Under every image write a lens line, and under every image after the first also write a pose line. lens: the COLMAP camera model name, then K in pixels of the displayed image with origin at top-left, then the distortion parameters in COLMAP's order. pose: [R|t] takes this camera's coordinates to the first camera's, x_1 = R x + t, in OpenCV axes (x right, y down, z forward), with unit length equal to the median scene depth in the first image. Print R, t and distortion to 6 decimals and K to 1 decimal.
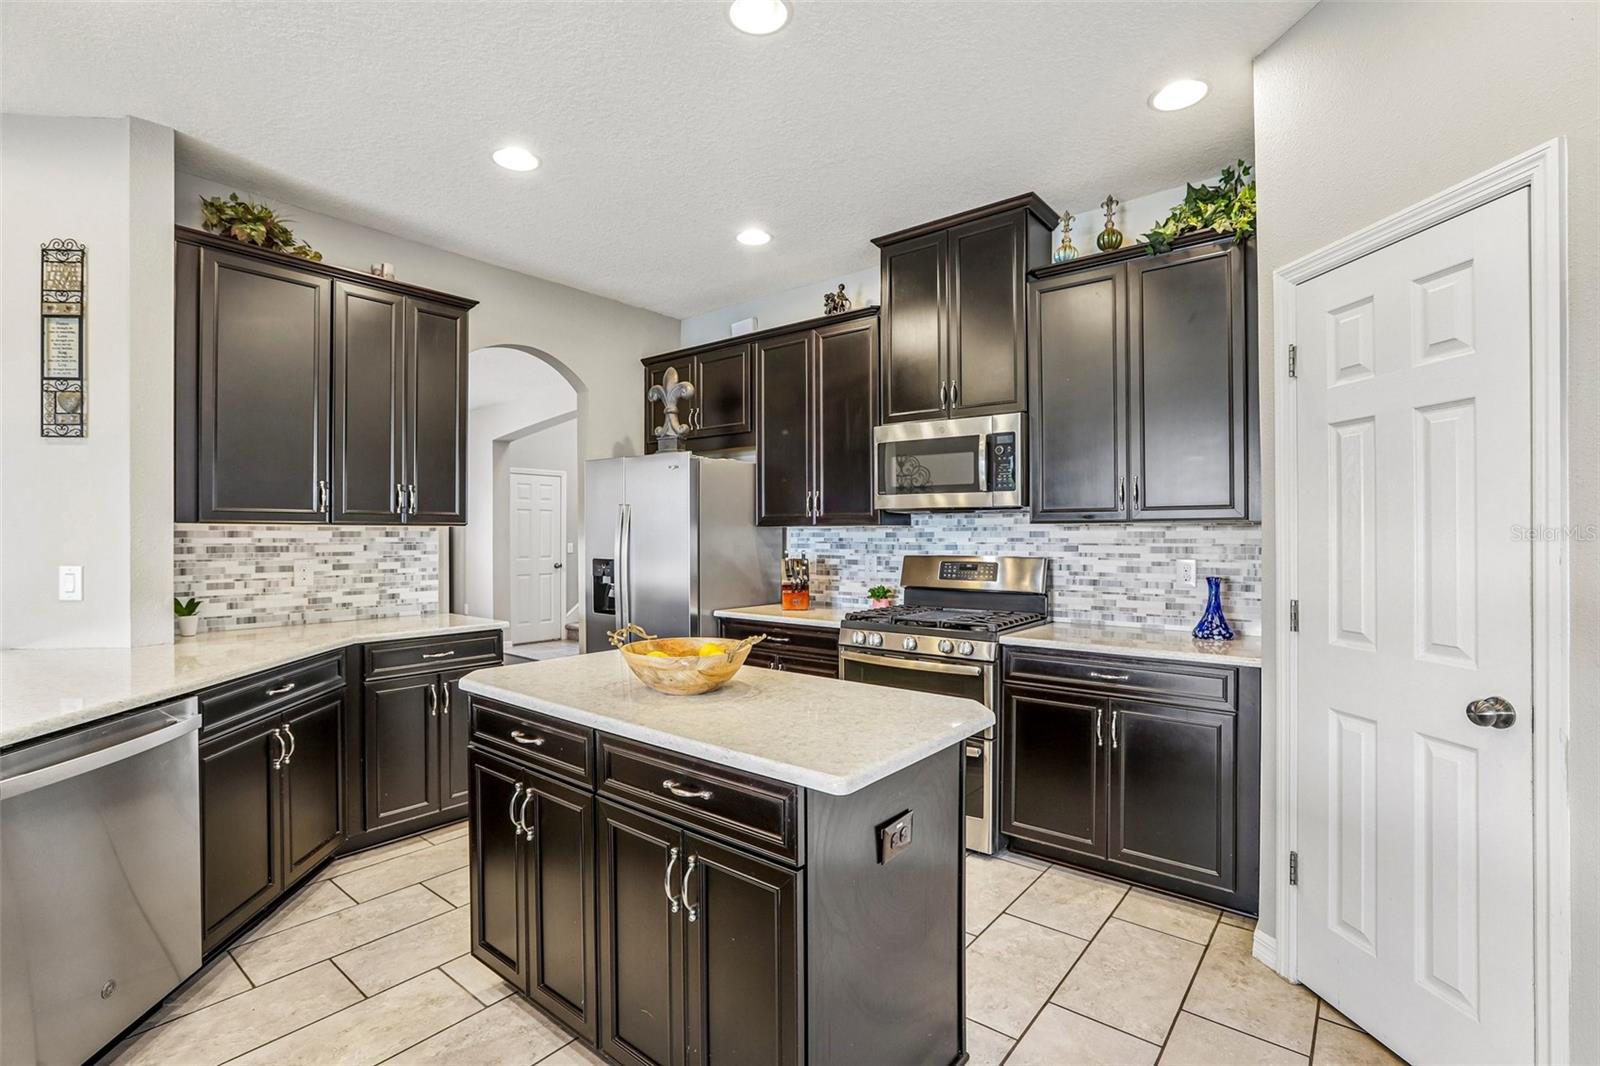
lens RADIAL K [[745.3, 0, 793.5], [0, 745.3, 528.3], [0, 0, 1]] dist [-0.033568, 0.018129]
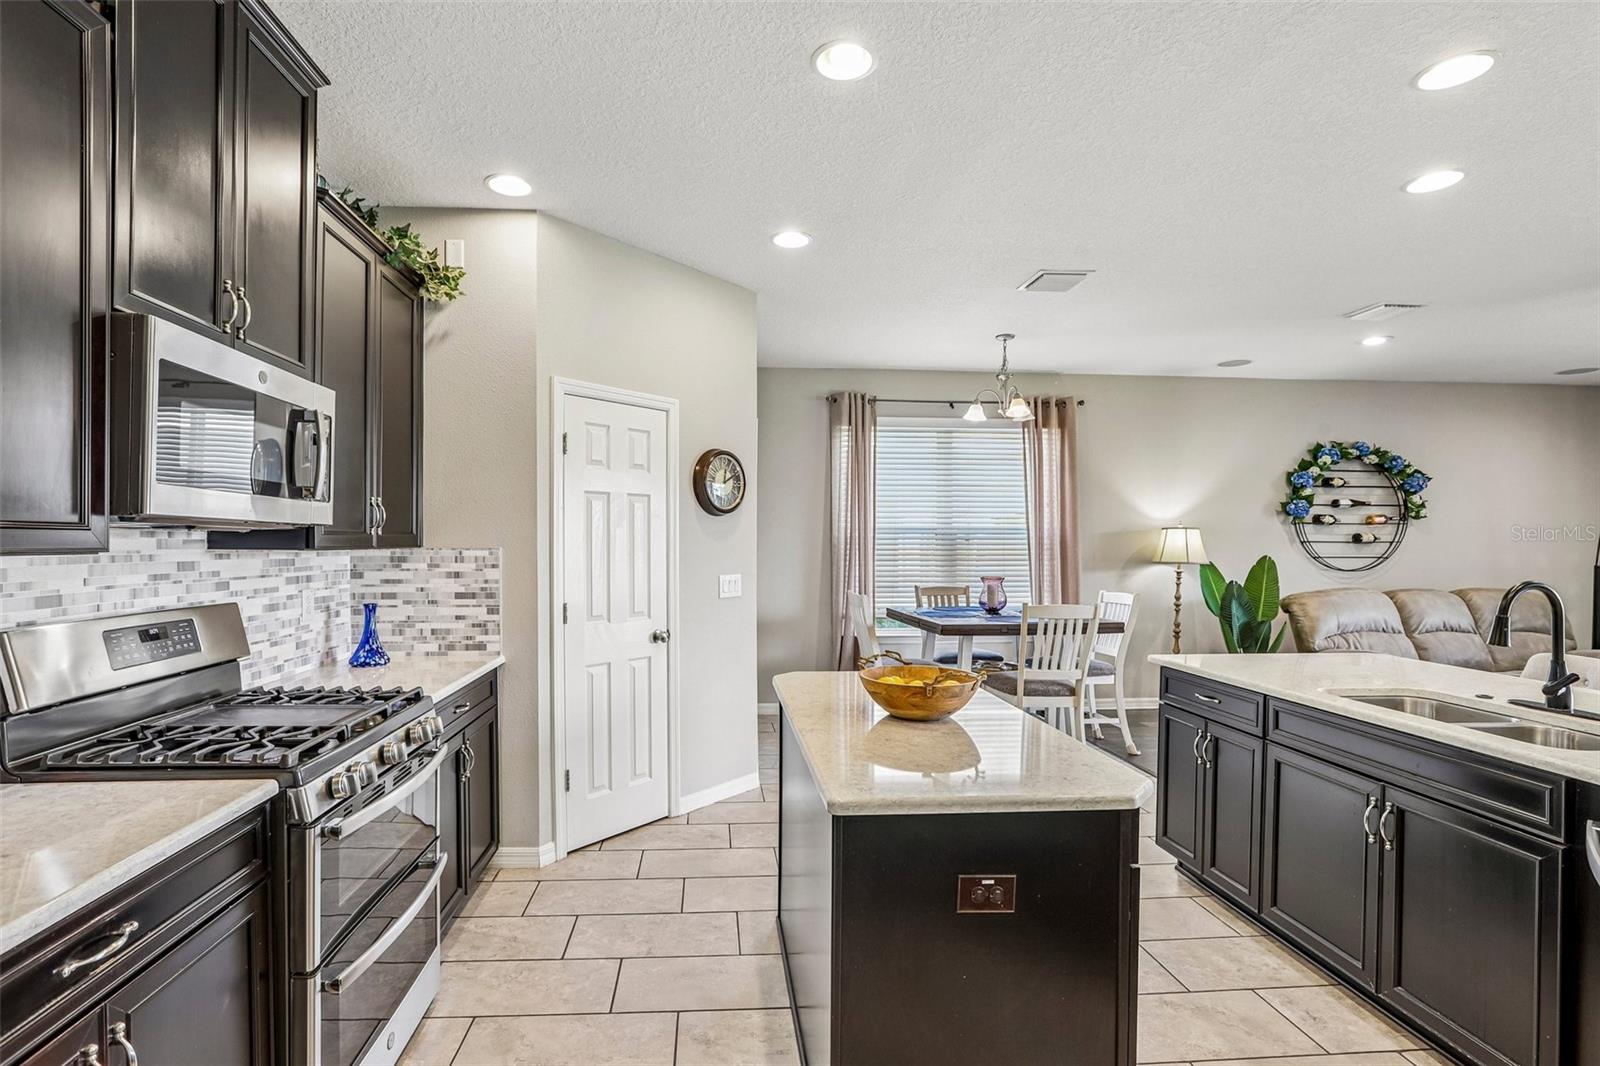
lens RADIAL K [[745.3, 0, 748.2], [0, 745.3, 550.3], [0, 0, 1]] dist [-0.033568, 0.018129]
pose [[-0.677543, -0.007218, 0.735448, -0.374394], [-0.008367, 0.999963, 0.002107, -0.008994], [-0.735436, -0.004726, -0.677578, 0.956295]]
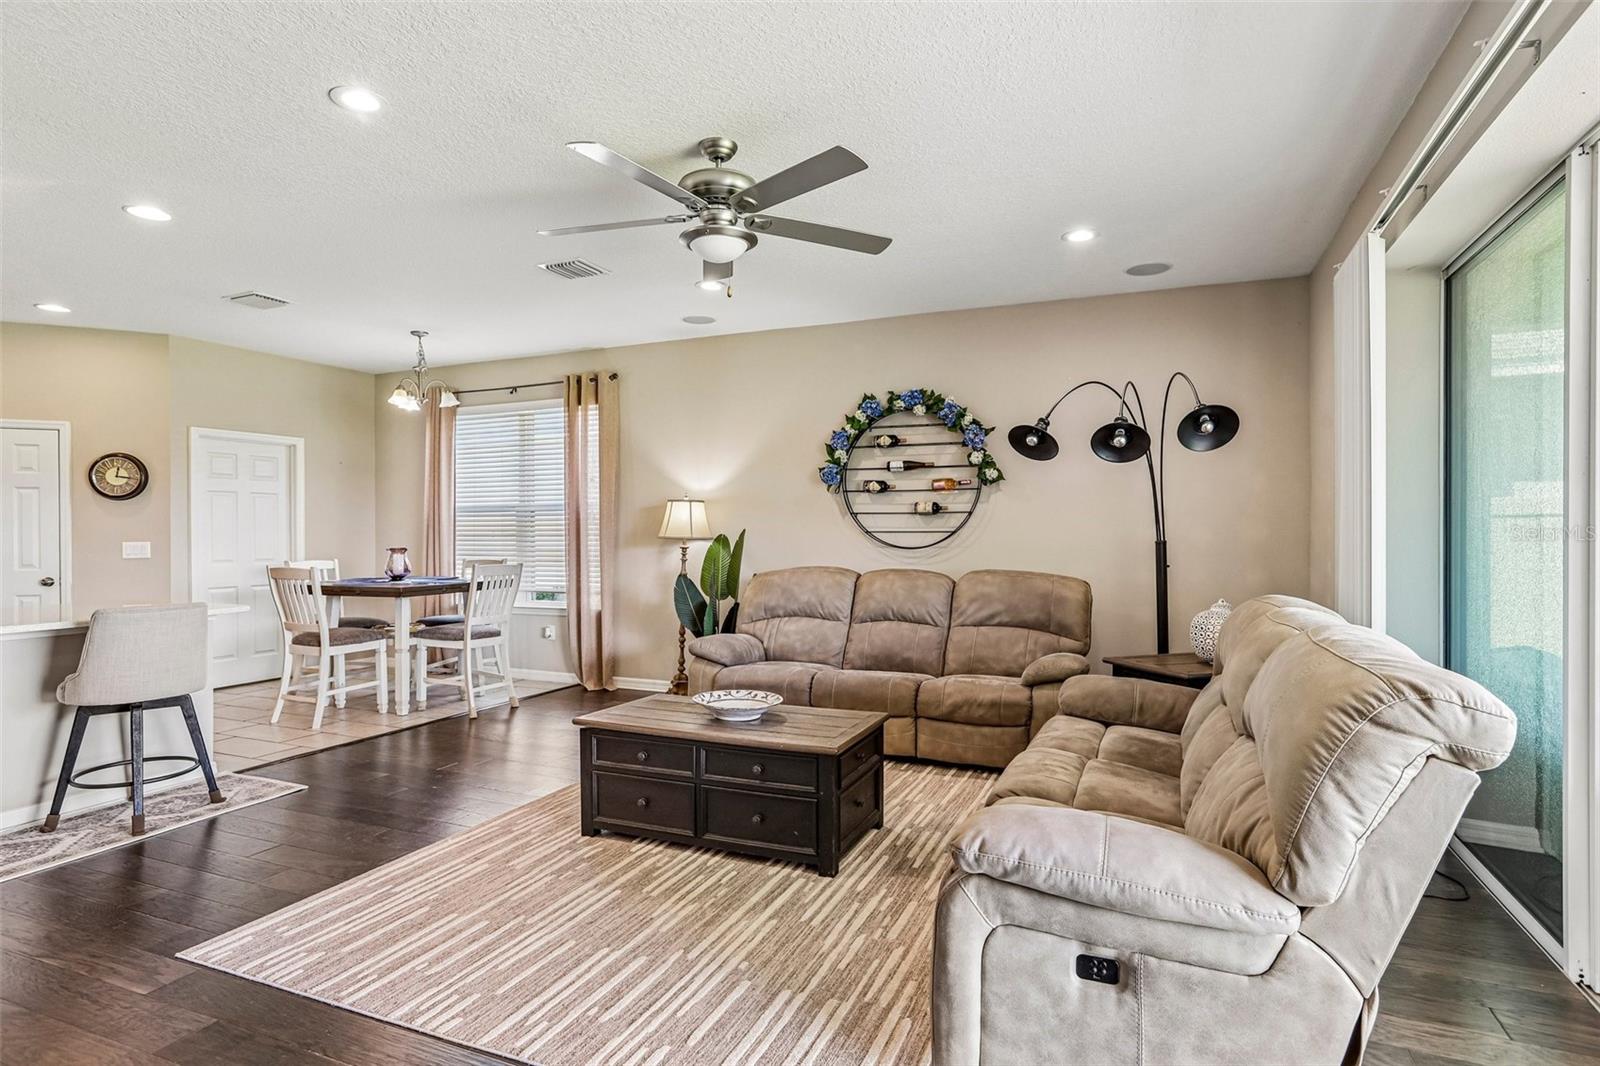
lens RADIAL K [[863.7, 0, 808.6], [0, 863.7, 536.2], [0, 0, 1]] dist [-0.006772, 0.011733]
pose [[-0.258332, -0.003729, 0.966049, -1.545887], [-0.005668, 0.999981, 0.002345, 0.004104], [-0.966040, -0.004869, -0.258348, -0.552098]]
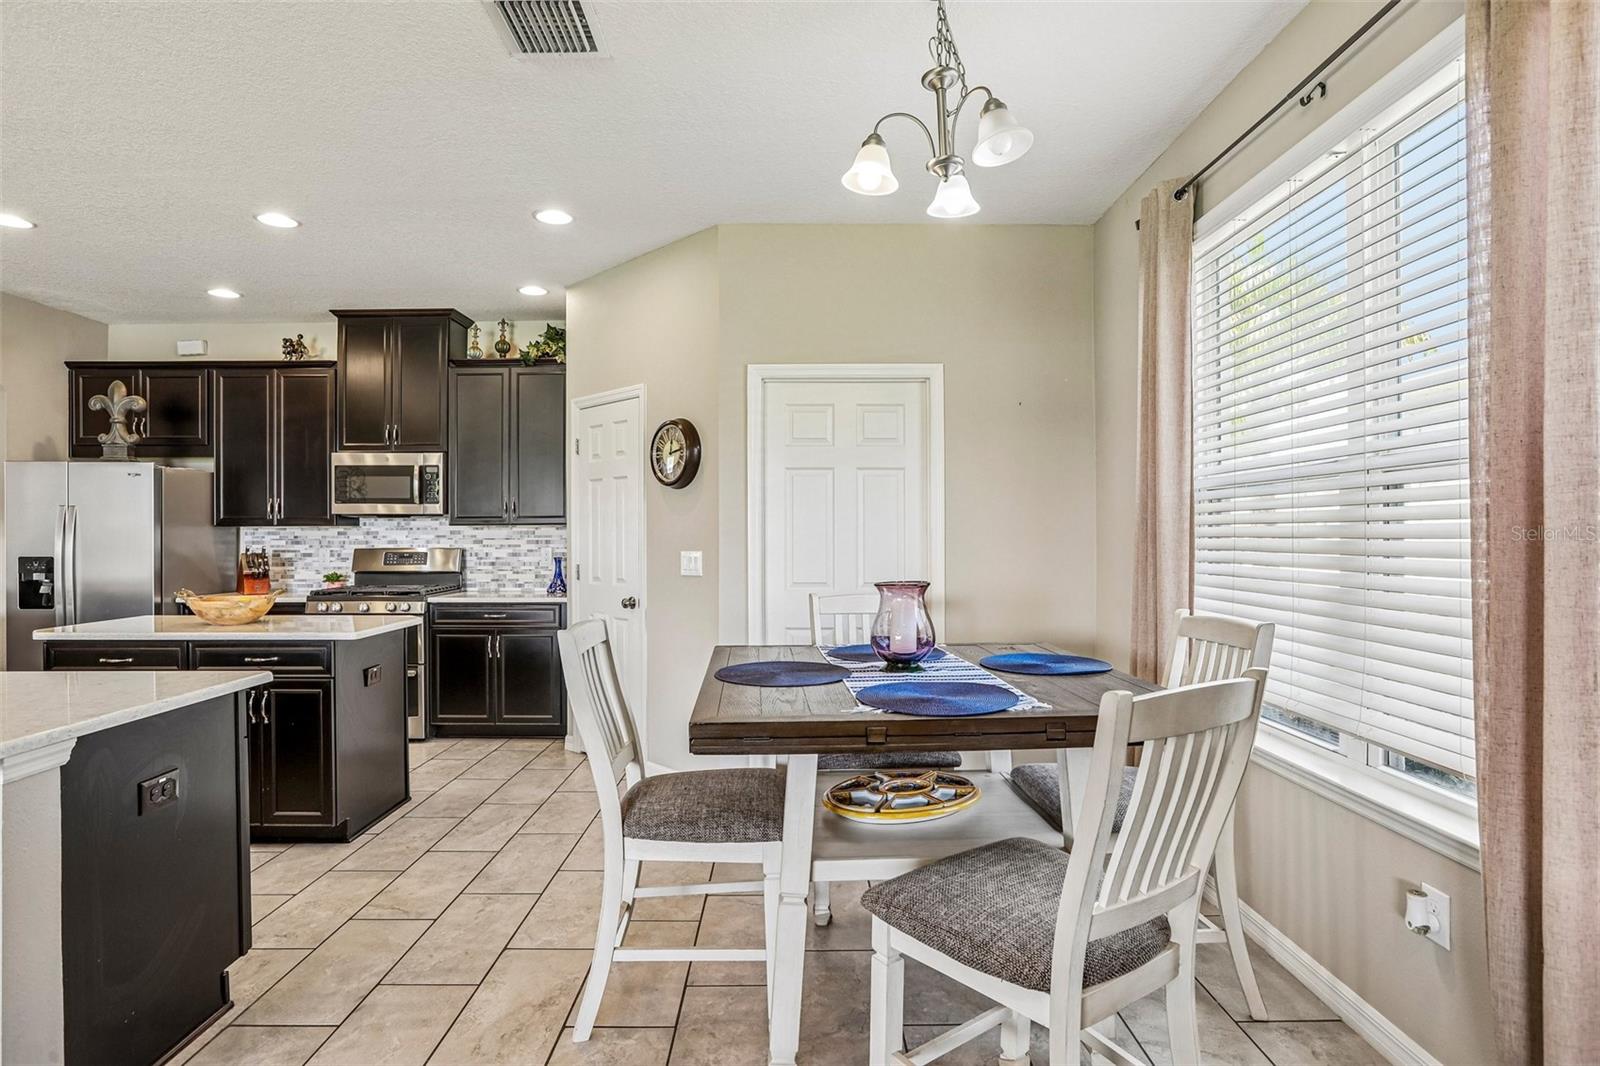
lens RADIAL K [[822.6, 0, 799.3], [0, 822.6, 533.0], [0, 0, 1]] dist [-0.028173, 0.014857]
pose [[0.777930, 0.000029, 0.628351, -0.149299], [-0.003992, 0.999980, 0.004896, -0.001852], [-0.628338, -0.006317, 0.777915, -0.632207]]
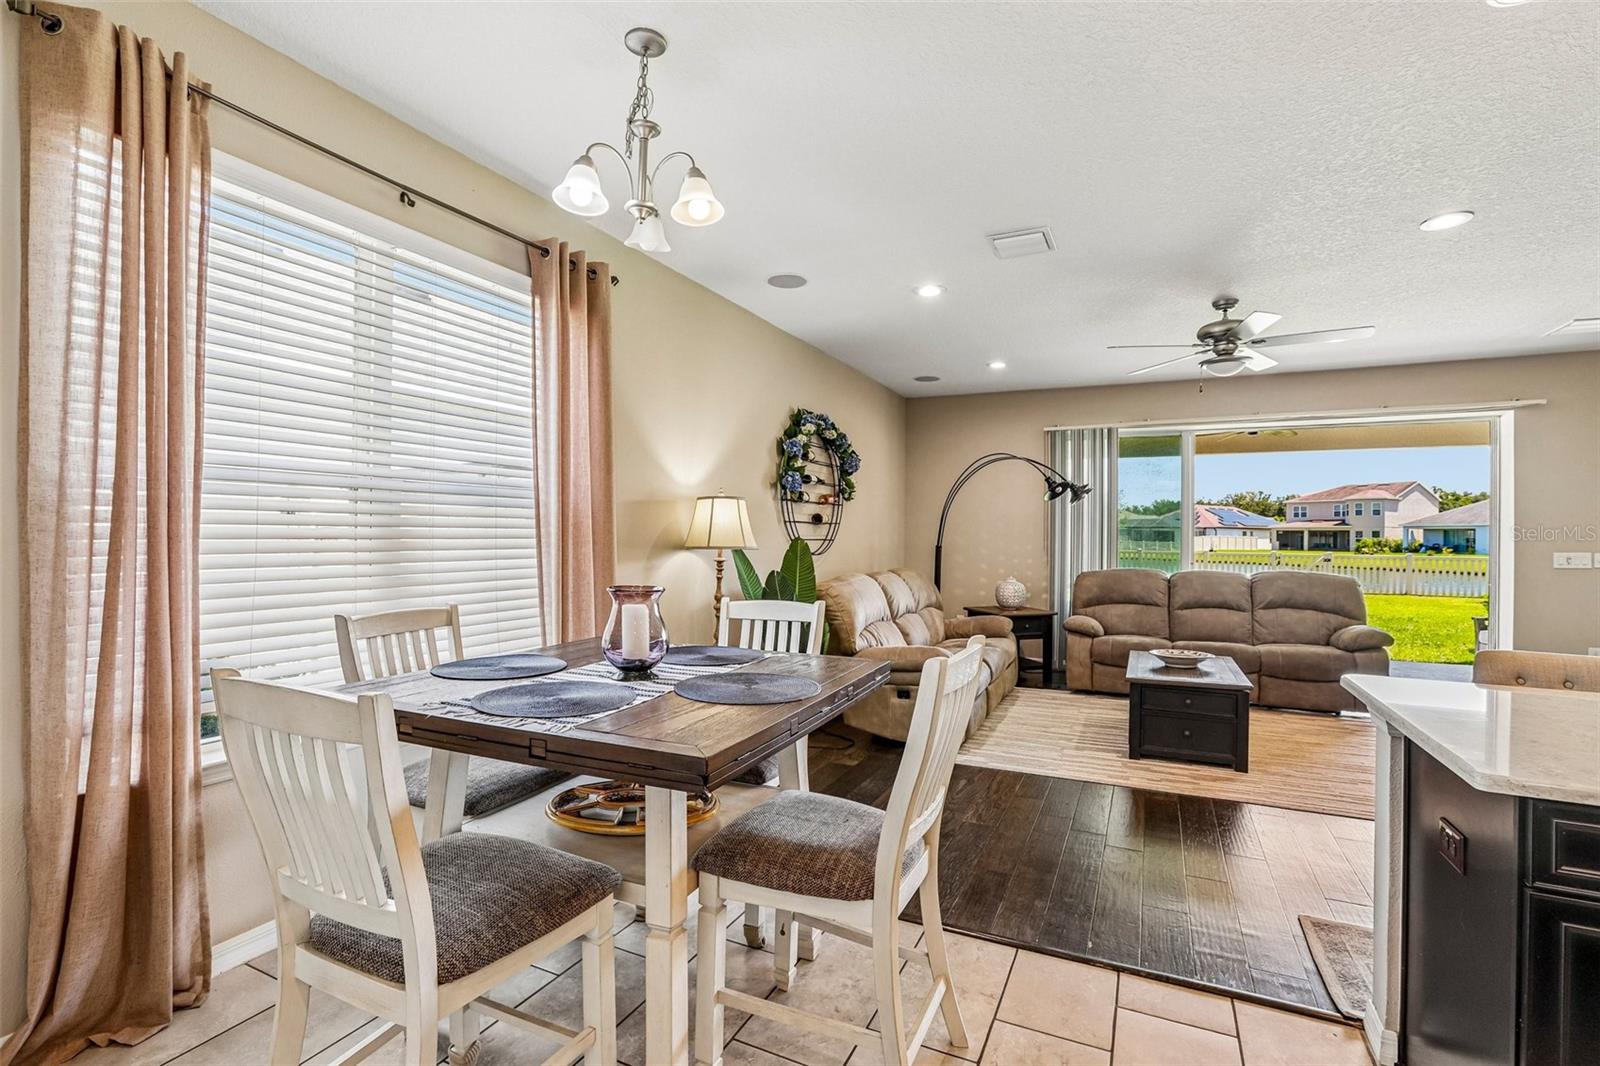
lens RADIAL K [[745.3, 0, 802.8], [0, 745.3, 523.2], [0, 0, 1]] dist [-0.033568, 0.018129]
pose [[-0.973939, -0.009885, -0.226595, 0.280183], [-0.004495, 0.999695, -0.024288, 0.002464], [0.226766, -0.022636, -0.973686, 0.332039]]
